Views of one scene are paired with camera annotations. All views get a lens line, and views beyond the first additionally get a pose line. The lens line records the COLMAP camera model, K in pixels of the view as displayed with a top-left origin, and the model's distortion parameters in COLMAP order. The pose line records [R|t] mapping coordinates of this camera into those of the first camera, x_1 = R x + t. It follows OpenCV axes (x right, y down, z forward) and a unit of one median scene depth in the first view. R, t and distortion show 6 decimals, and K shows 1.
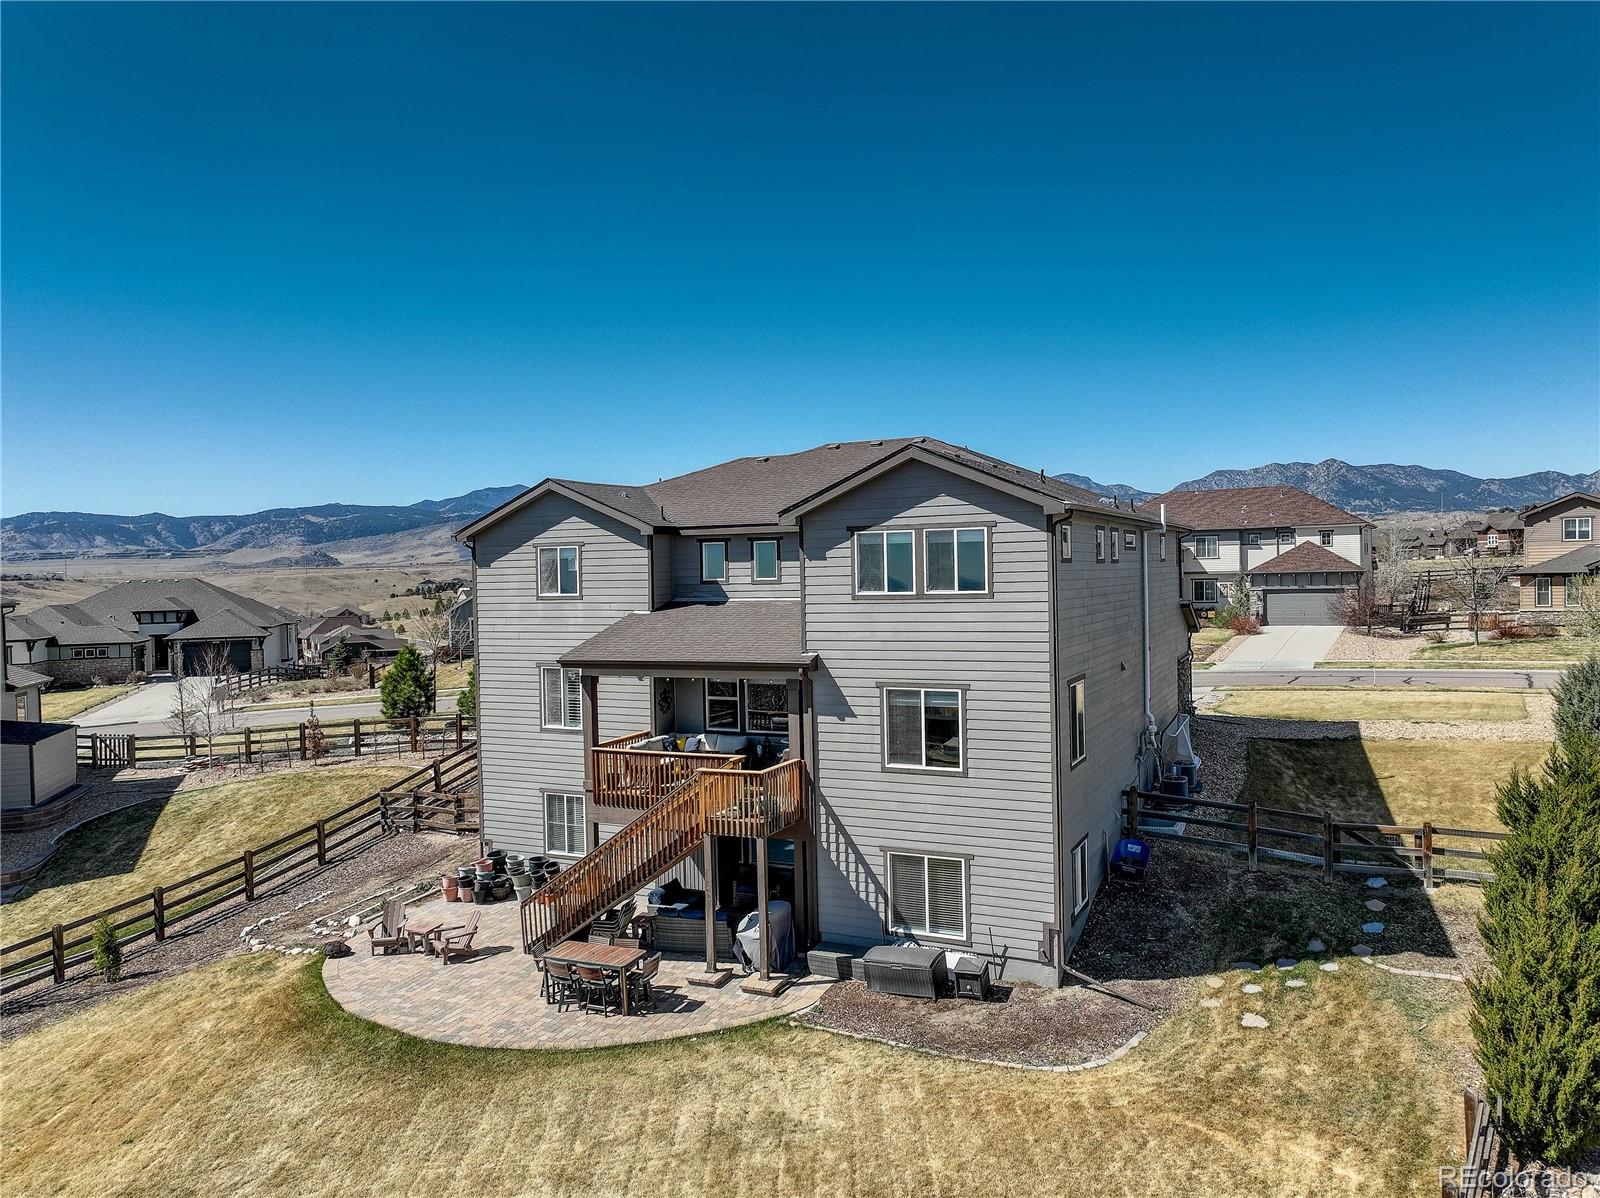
lens RADIAL K [[1123.1, 0, 800.0], [0, 1123.1, 599.0], [0, 0, 1]] dist [0.001887, 0.028010]
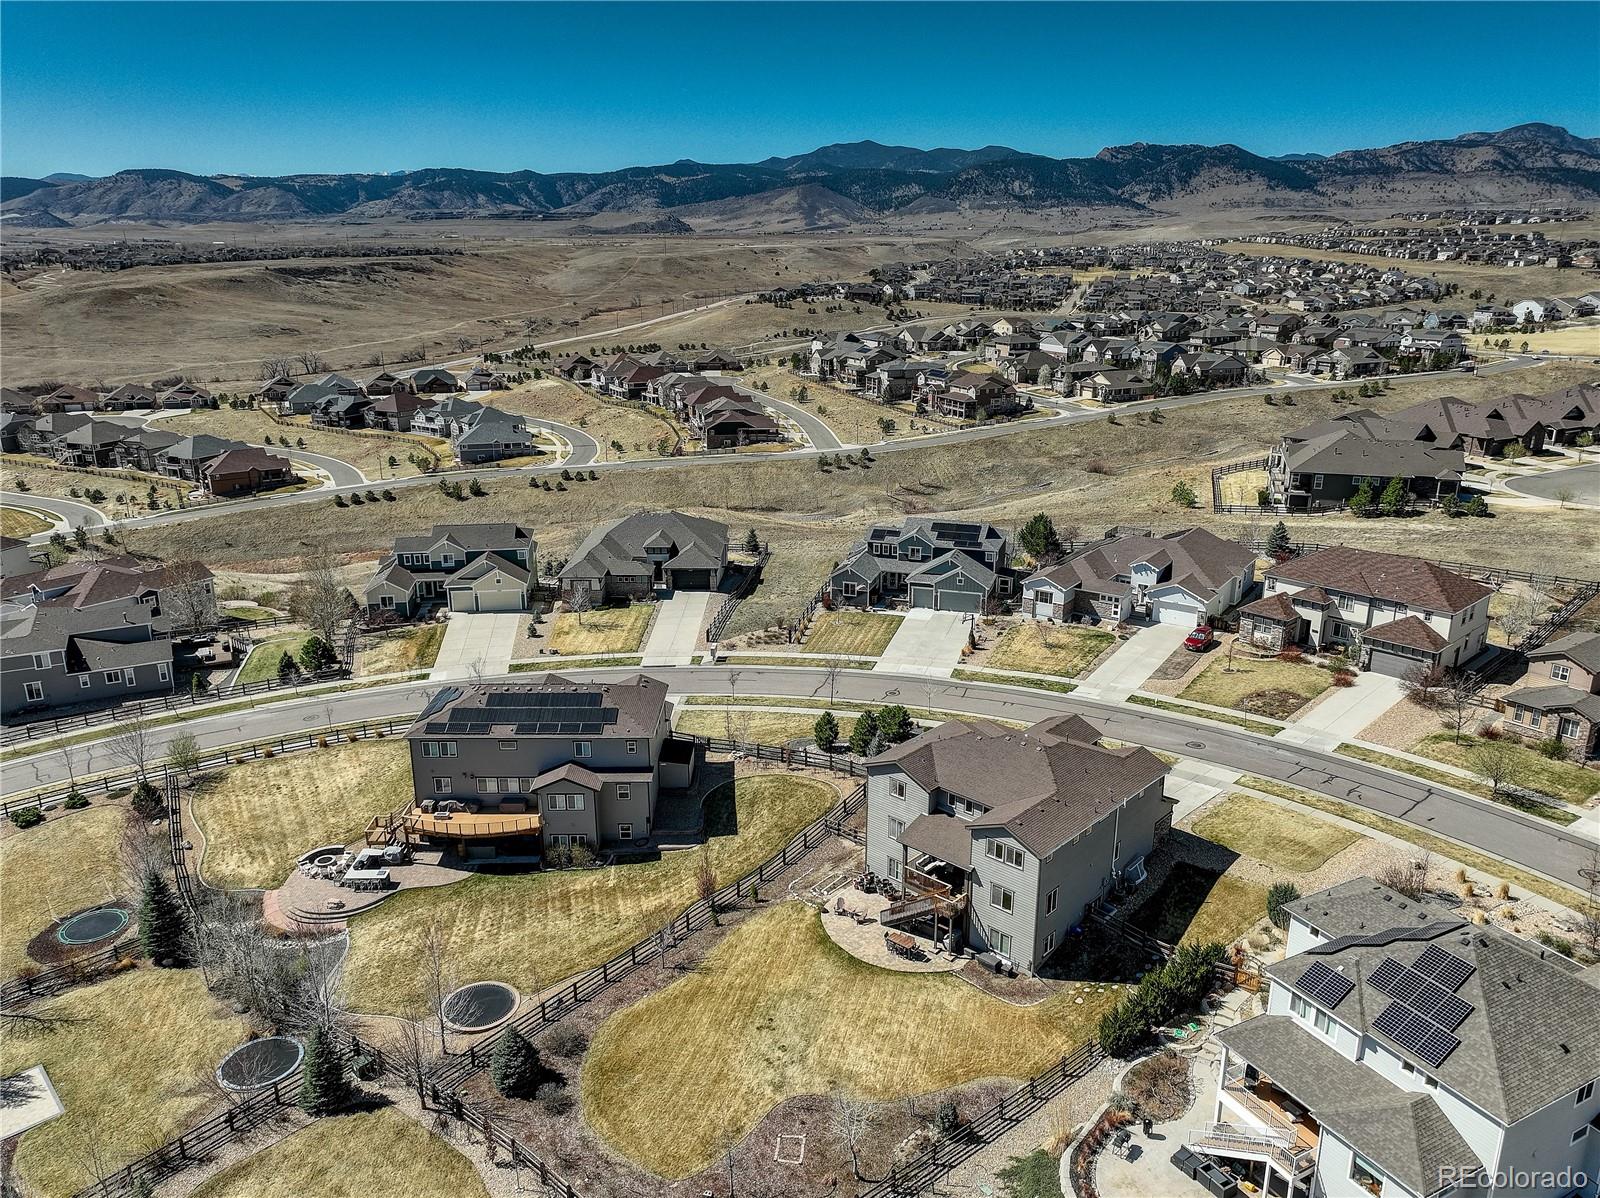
lens RADIAL K [[1123.1, 0, 800.0], [0, 1123.1, 599.0], [0, 0, 1]] dist [0.001887, 0.028010]
pose [[0.955391, 0.105738, -0.275767, 0.355286], [-0.028334, 0.962223, 0.270783, -1.588599], [0.293982, -0.250890, 0.922295, -1.980640]]
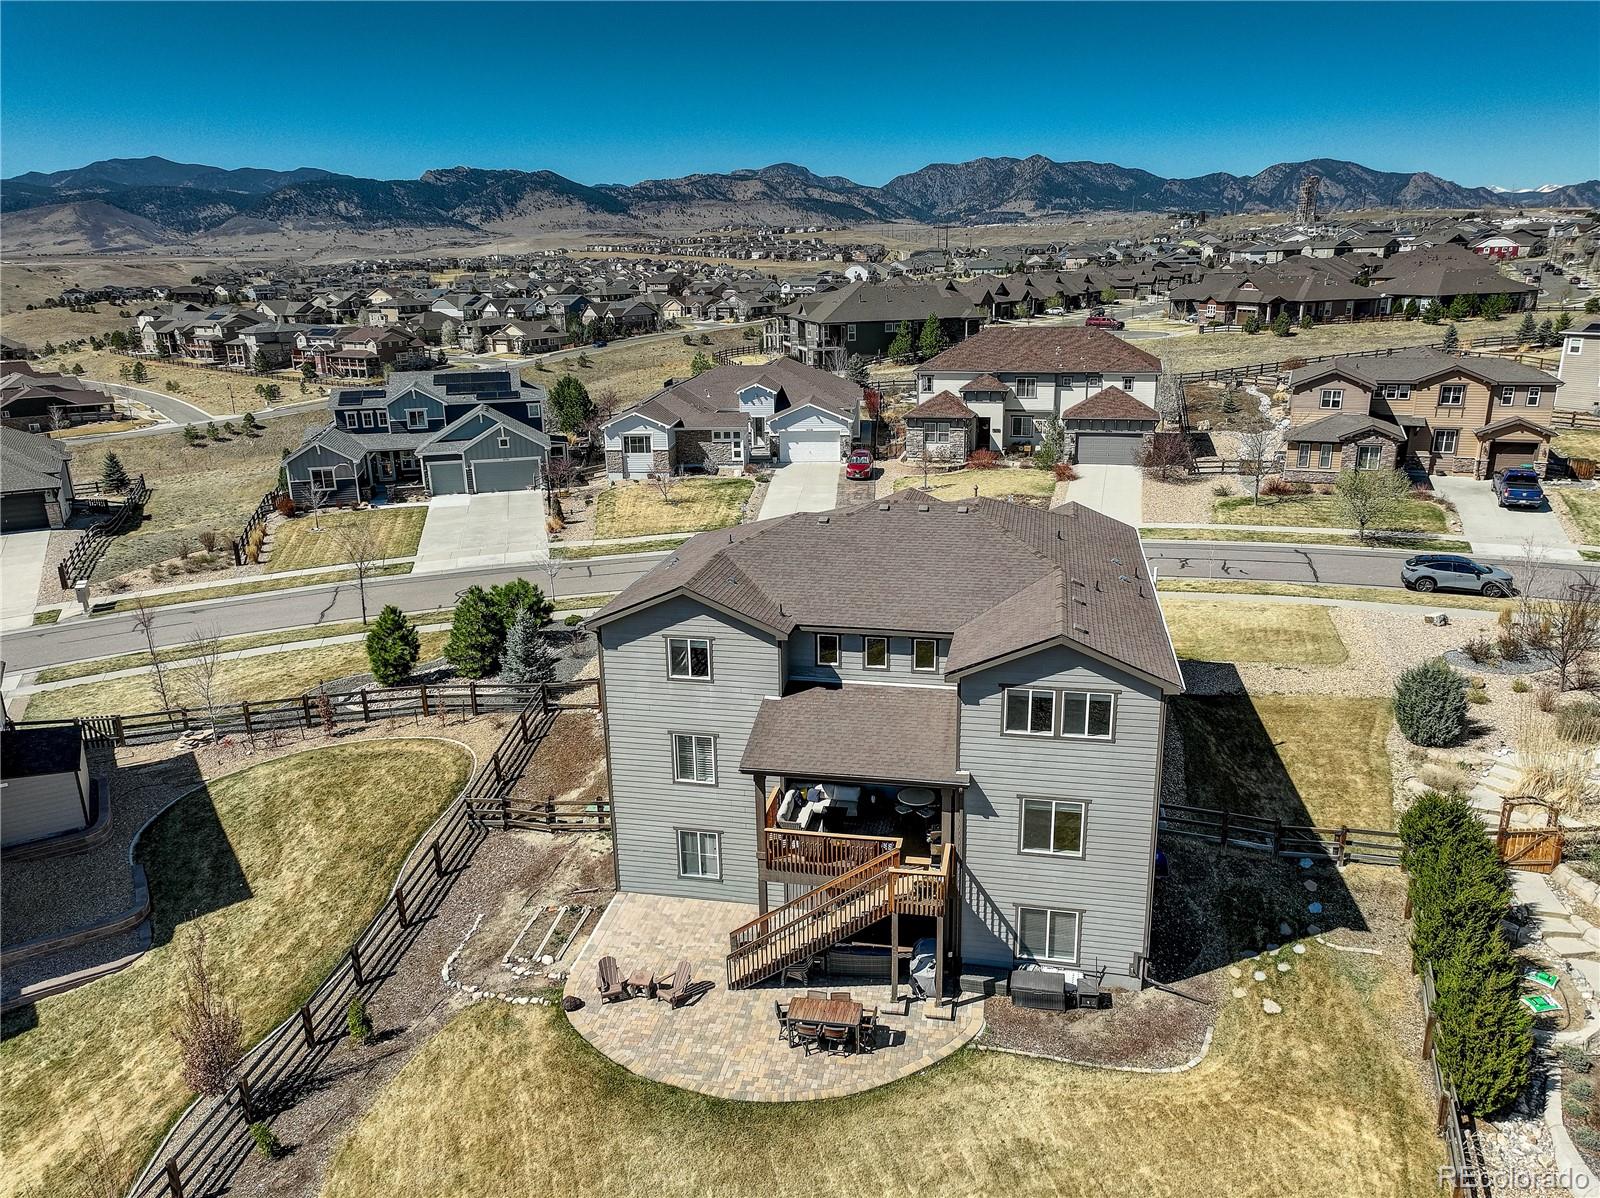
lens RADIAL K [[1116.7, 0, 800.0], [0, 1116.7, 599.0], [0, 0, 1]] dist [-0.003815, 0.034813]
pose [[0.970410, -0.066809, 0.232036, -0.474568], [0.004884, 0.966194, 0.257768, -0.493329], [-0.241413, -0.249008, 0.937931, -0.125209]]
